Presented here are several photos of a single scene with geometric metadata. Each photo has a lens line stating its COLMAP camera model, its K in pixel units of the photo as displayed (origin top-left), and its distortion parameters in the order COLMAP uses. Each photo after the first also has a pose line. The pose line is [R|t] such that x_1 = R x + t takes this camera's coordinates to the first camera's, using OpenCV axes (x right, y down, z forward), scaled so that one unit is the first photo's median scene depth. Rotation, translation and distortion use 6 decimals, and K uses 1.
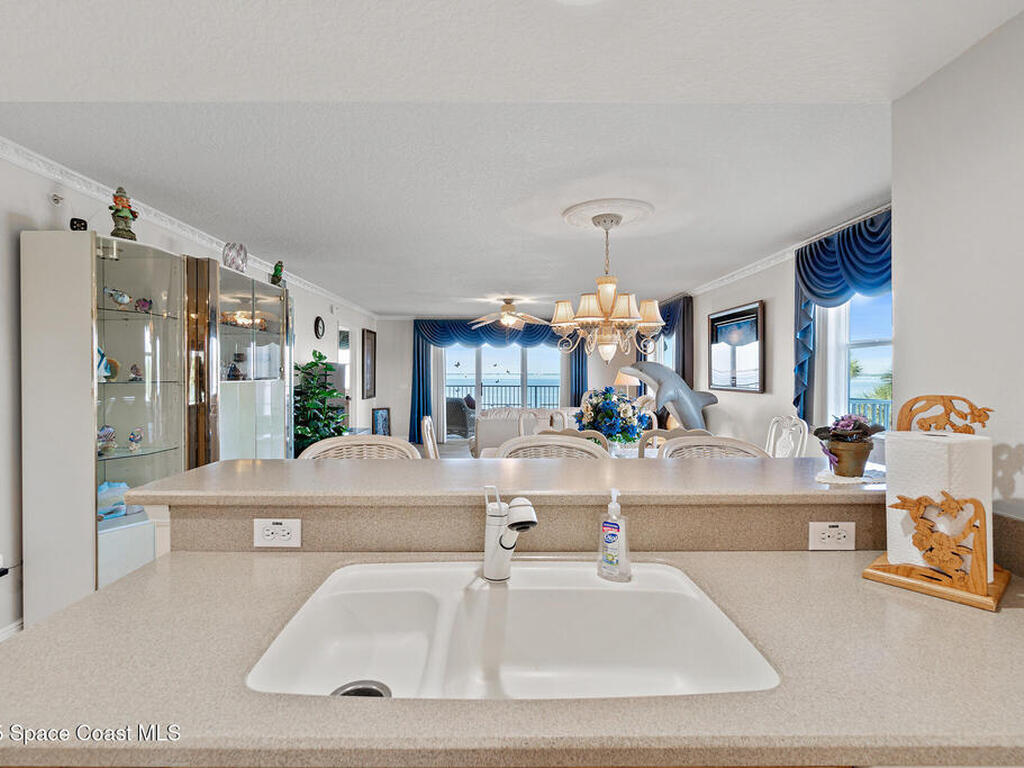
lens RADIAL K [[500.1, 0, 502.2], [0, 500.1, 378.5], [0, 0, 1]] dist [-0.004303, 0.001357]
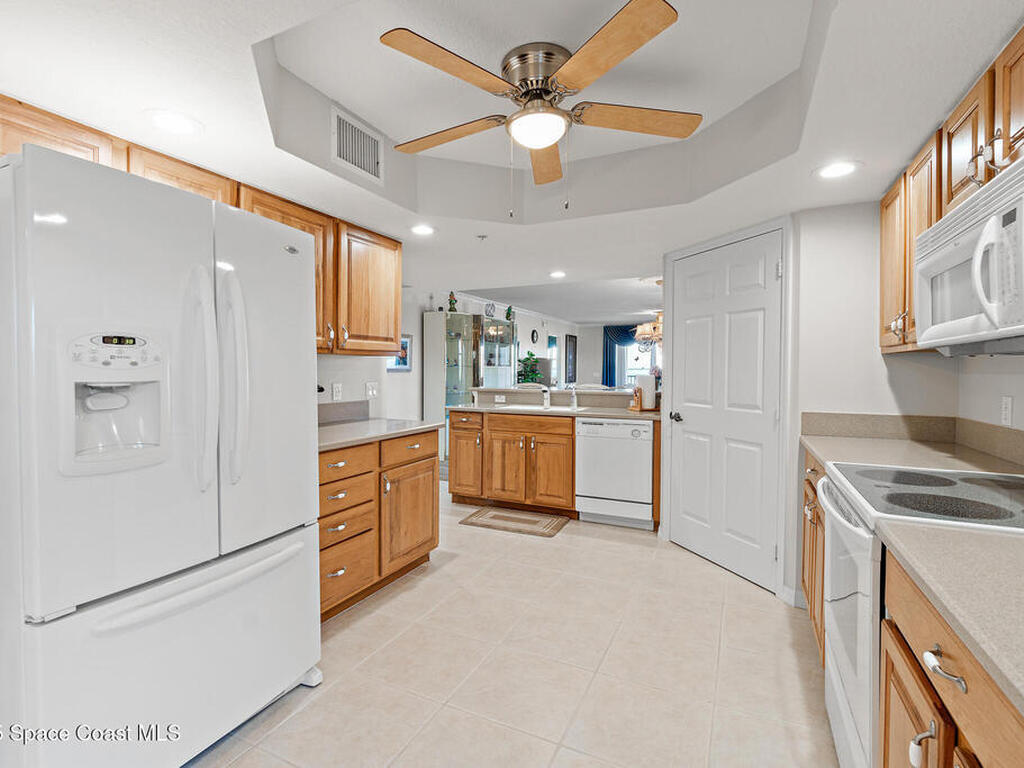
lens RADIAL K [[500.1, 0, 502.2], [0, 500.1, 378.5], [0, 0, 1]] dist [-0.004303, 0.001357]
pose [[0.896155, 0.011179, -0.443600, 0.312190], [-0.006802, 0.999911, 0.011457, 0.020378], [0.443689, -0.007250, 0.896152, -0.602551]]
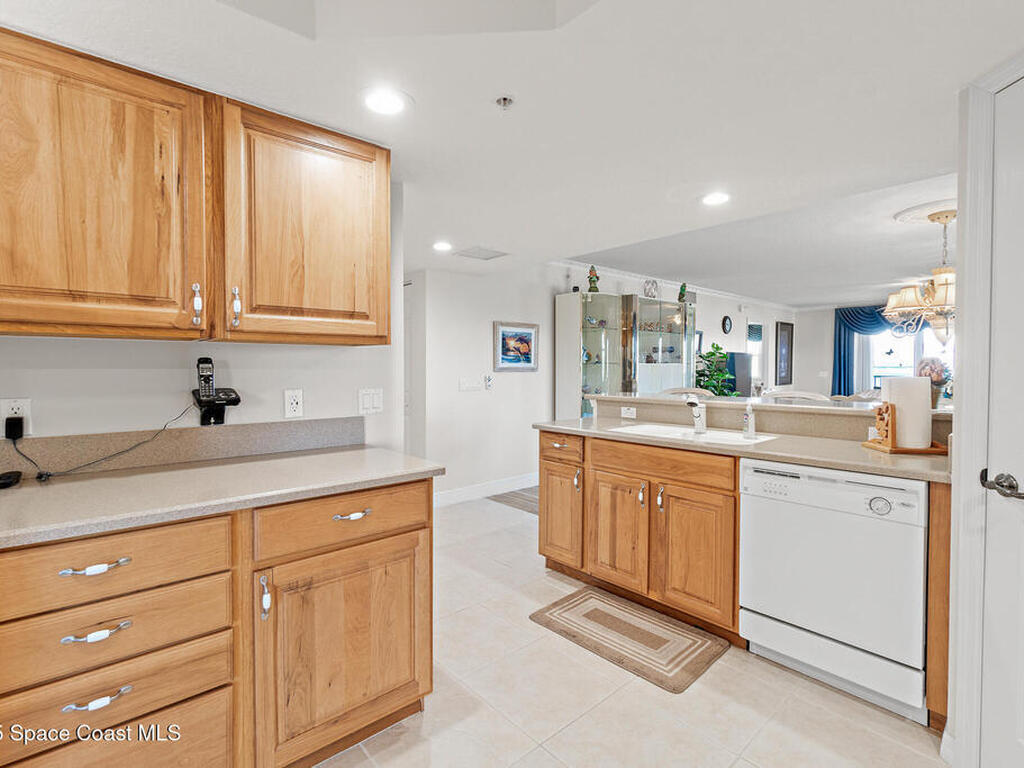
lens RADIAL K [[500.1, 0, 502.2], [0, 500.1, 378.5], [0, 0, 1]] dist [-0.004303, 0.001357]
pose [[0.652555, 0.014355, -0.757605, 0.253269], [-0.004995, 0.999880, 0.014644, 0.019672], [0.757725, -0.005771, 0.652549, -0.282629]]
